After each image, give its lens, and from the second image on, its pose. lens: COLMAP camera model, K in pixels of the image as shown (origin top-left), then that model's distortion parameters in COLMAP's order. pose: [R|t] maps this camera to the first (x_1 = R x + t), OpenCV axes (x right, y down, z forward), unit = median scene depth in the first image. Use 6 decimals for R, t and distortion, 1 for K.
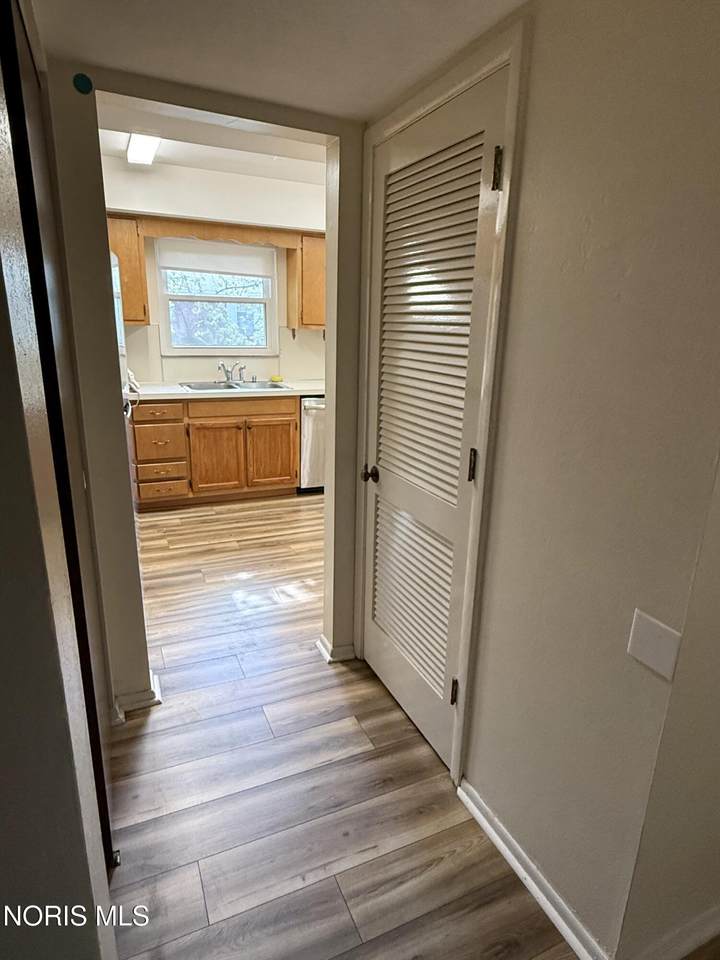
lens RADIAL K [[553.8, 0, 360.0], [0, 553.8, 480.0], [0, 0, 1]] dist [-0.000333, 0.001035]
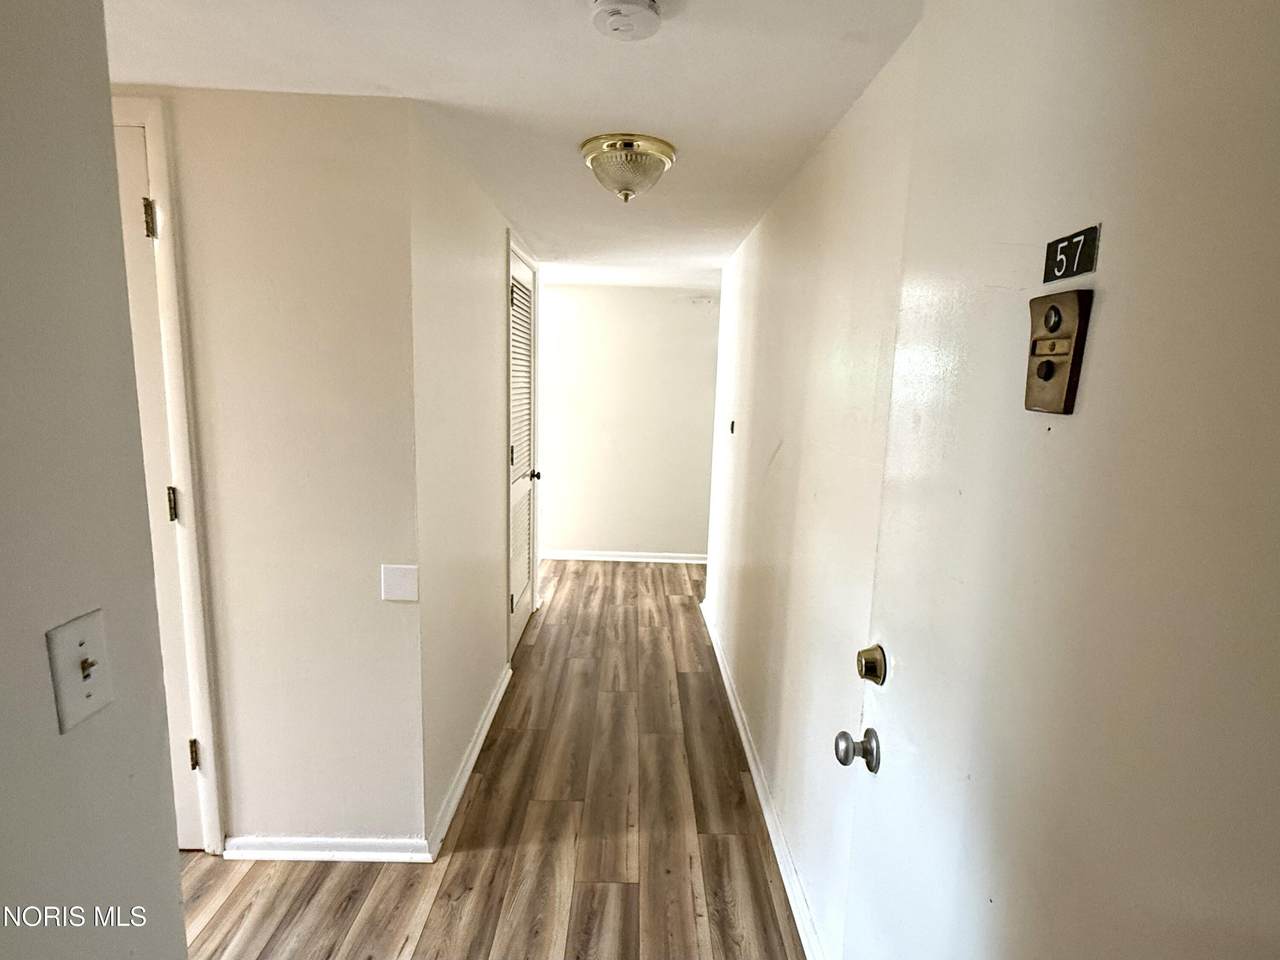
lens RADIAL K [[631.9, 0, 640.0], [0, 631.9, 480.0], [0, 0, 1]] dist [-0.000465, -0.000099]
pose [[0.404284, -0.153462, 0.901667, -0.465274], [0.232194, 0.970748, 0.061109, 0.055787], [-0.884670, 0.184656, 0.428091, -0.214698]]
